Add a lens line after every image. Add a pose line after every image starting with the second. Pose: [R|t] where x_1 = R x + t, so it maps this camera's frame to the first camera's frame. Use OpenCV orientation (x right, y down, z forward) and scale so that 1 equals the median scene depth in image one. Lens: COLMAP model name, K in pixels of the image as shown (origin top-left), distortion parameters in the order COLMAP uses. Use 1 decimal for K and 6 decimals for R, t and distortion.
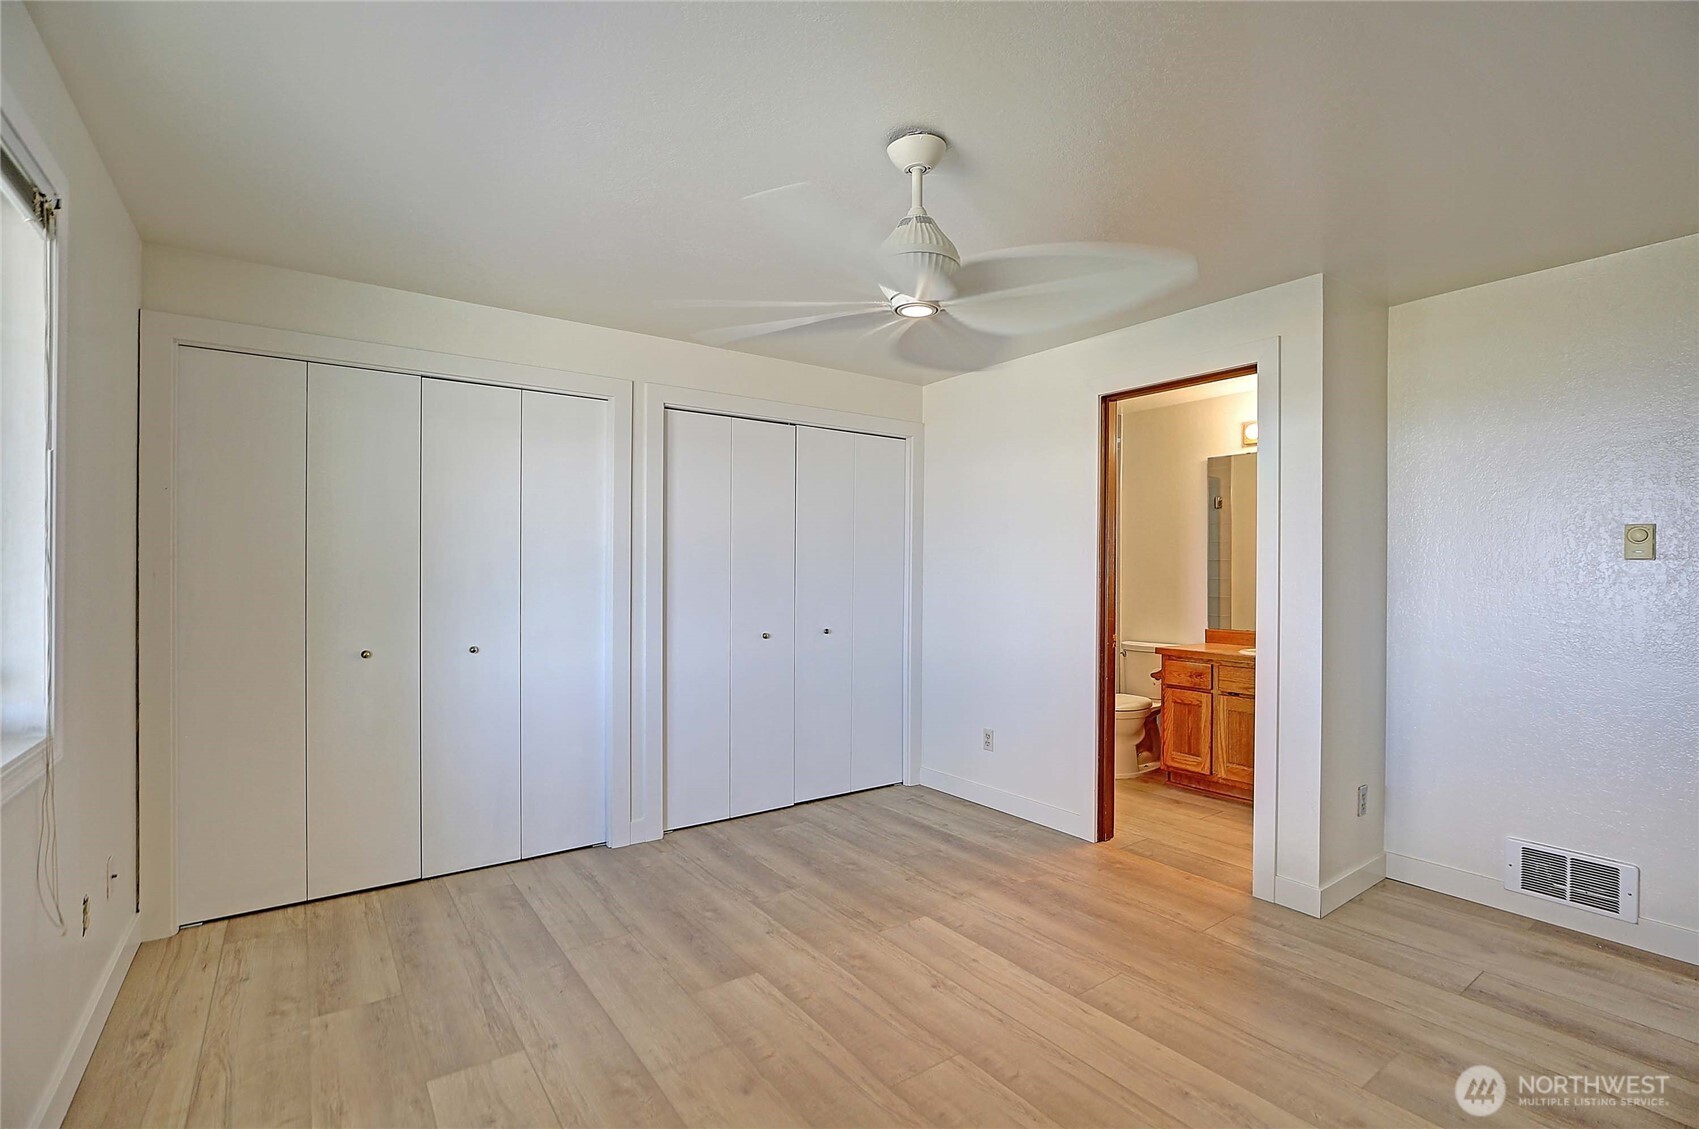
lens RADIAL K [[780.0, 0, 849.5], [0, 780.0, 564.5], [0, 0, 1]] dist [-0.026179, 0.000437]
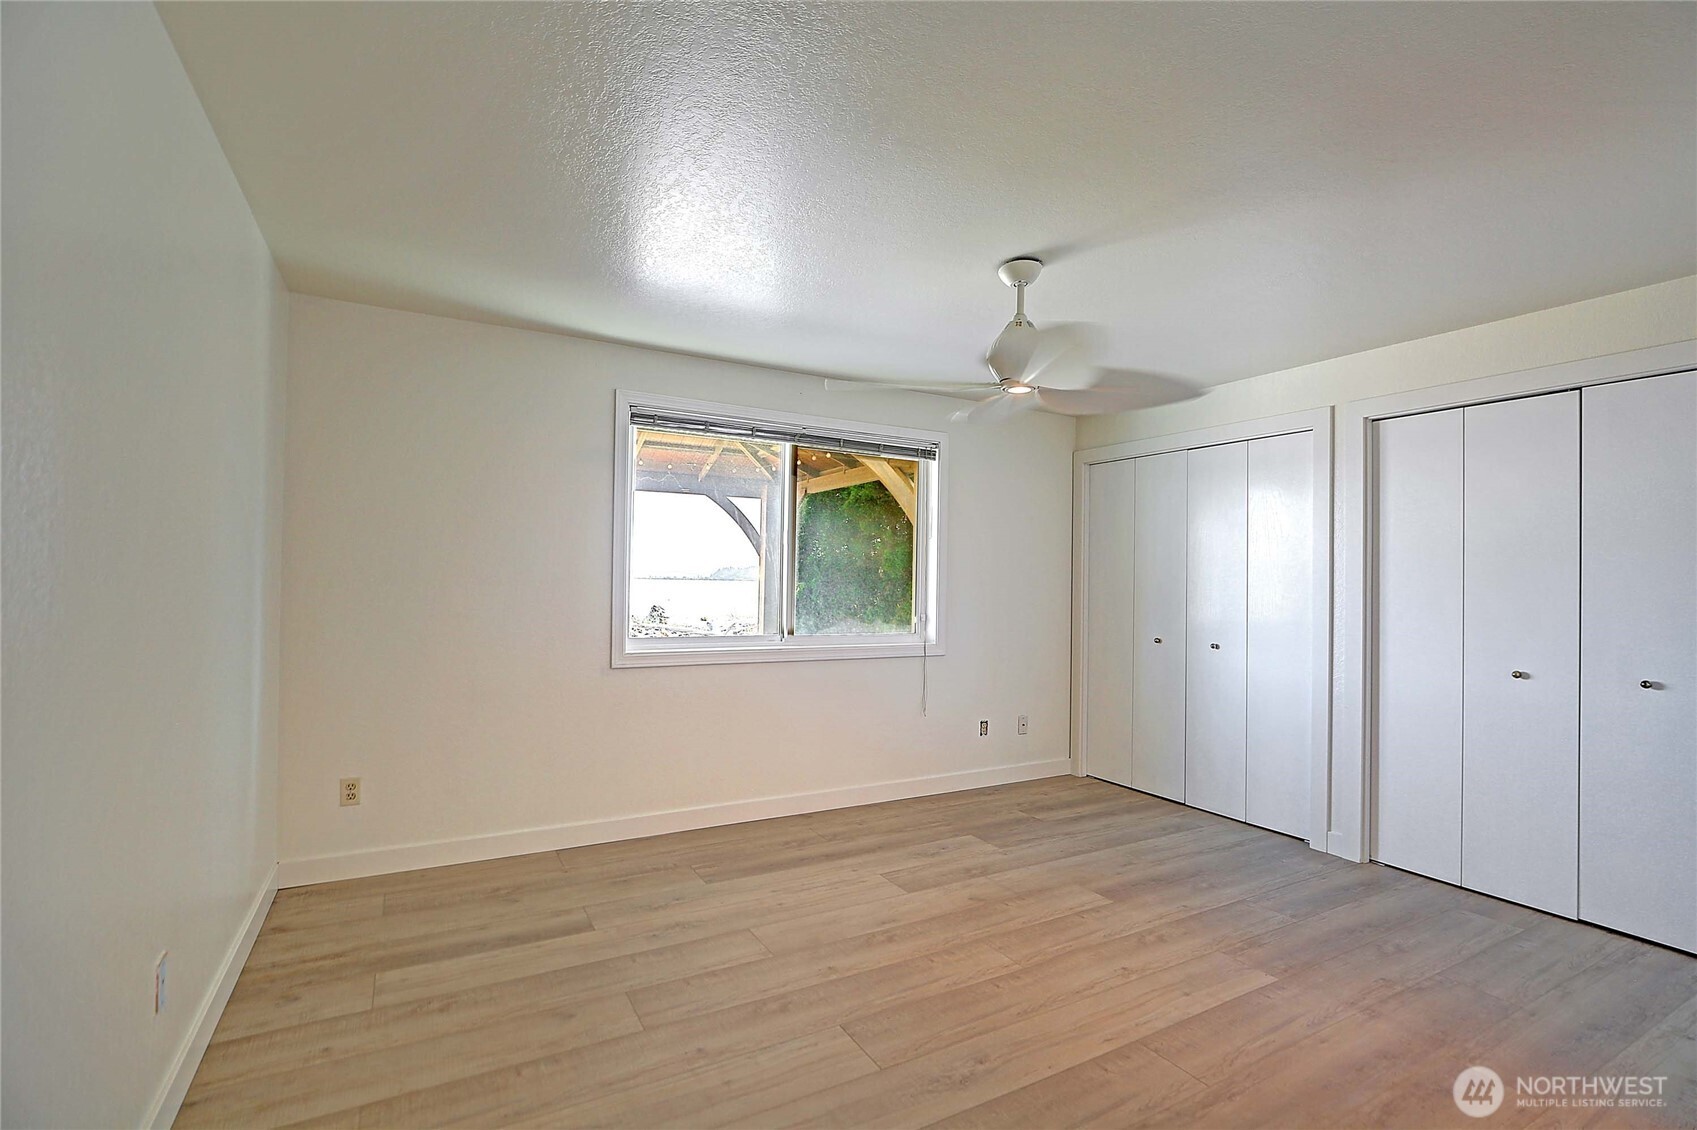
lens RADIAL K [[779.1, 0, 848.5], [0, 779.1, 565.0], [0, 0, 1]] dist [-0.026179, 0.000437]
pose [[-0.111145, -0.017697, -0.993647, 1.013736], [-0.010766, 0.999804, -0.016602, 0.005969], [0.993746, 0.008852, -0.111314, 0.606668]]
